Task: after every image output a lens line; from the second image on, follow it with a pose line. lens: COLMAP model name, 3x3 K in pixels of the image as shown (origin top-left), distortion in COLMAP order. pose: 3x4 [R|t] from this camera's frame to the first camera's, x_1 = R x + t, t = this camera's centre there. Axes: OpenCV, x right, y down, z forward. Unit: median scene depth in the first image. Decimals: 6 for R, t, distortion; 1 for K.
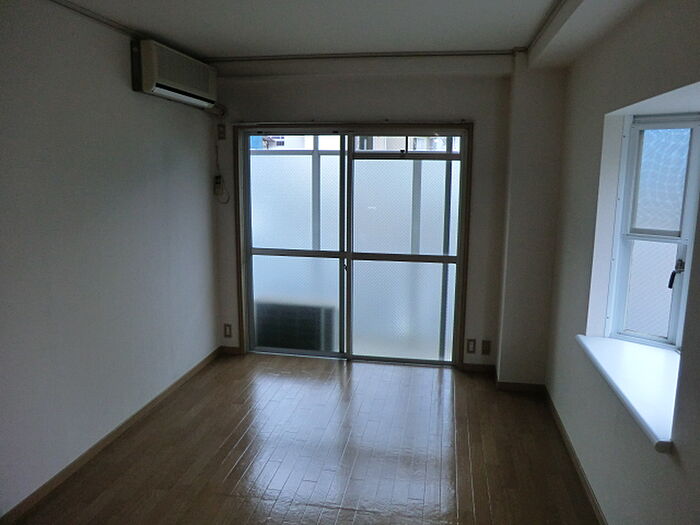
lens RADIAL K [[504.4, 0, 362.1], [0, 504.4, 253.4], [0, 0, 1]] dist [-0.088069, 0.094844]
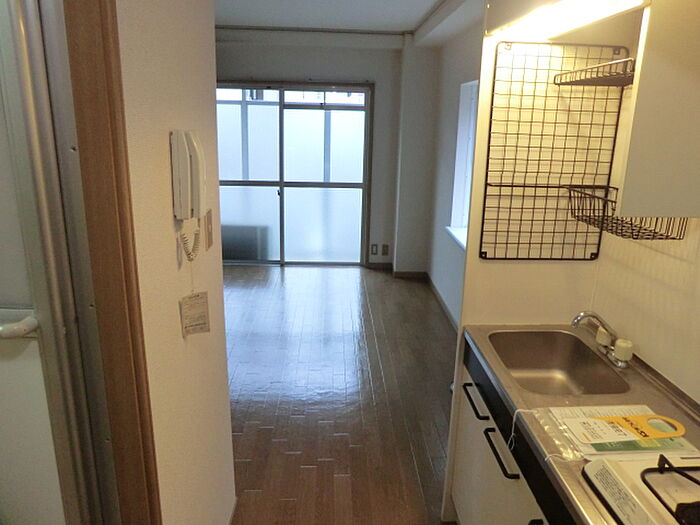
lens RADIAL K [[485.6, 0, 360.2], [0, 485.6, 244.9], [0, 0, 1]] dist [-0.100678, 0.090529]
pose [[0.976569, -0.033698, 0.212549, -0.099200], [0.015916, 0.996269, 0.084827, 0.059377], [-0.214614, -0.079457, 0.973461, -0.273600]]
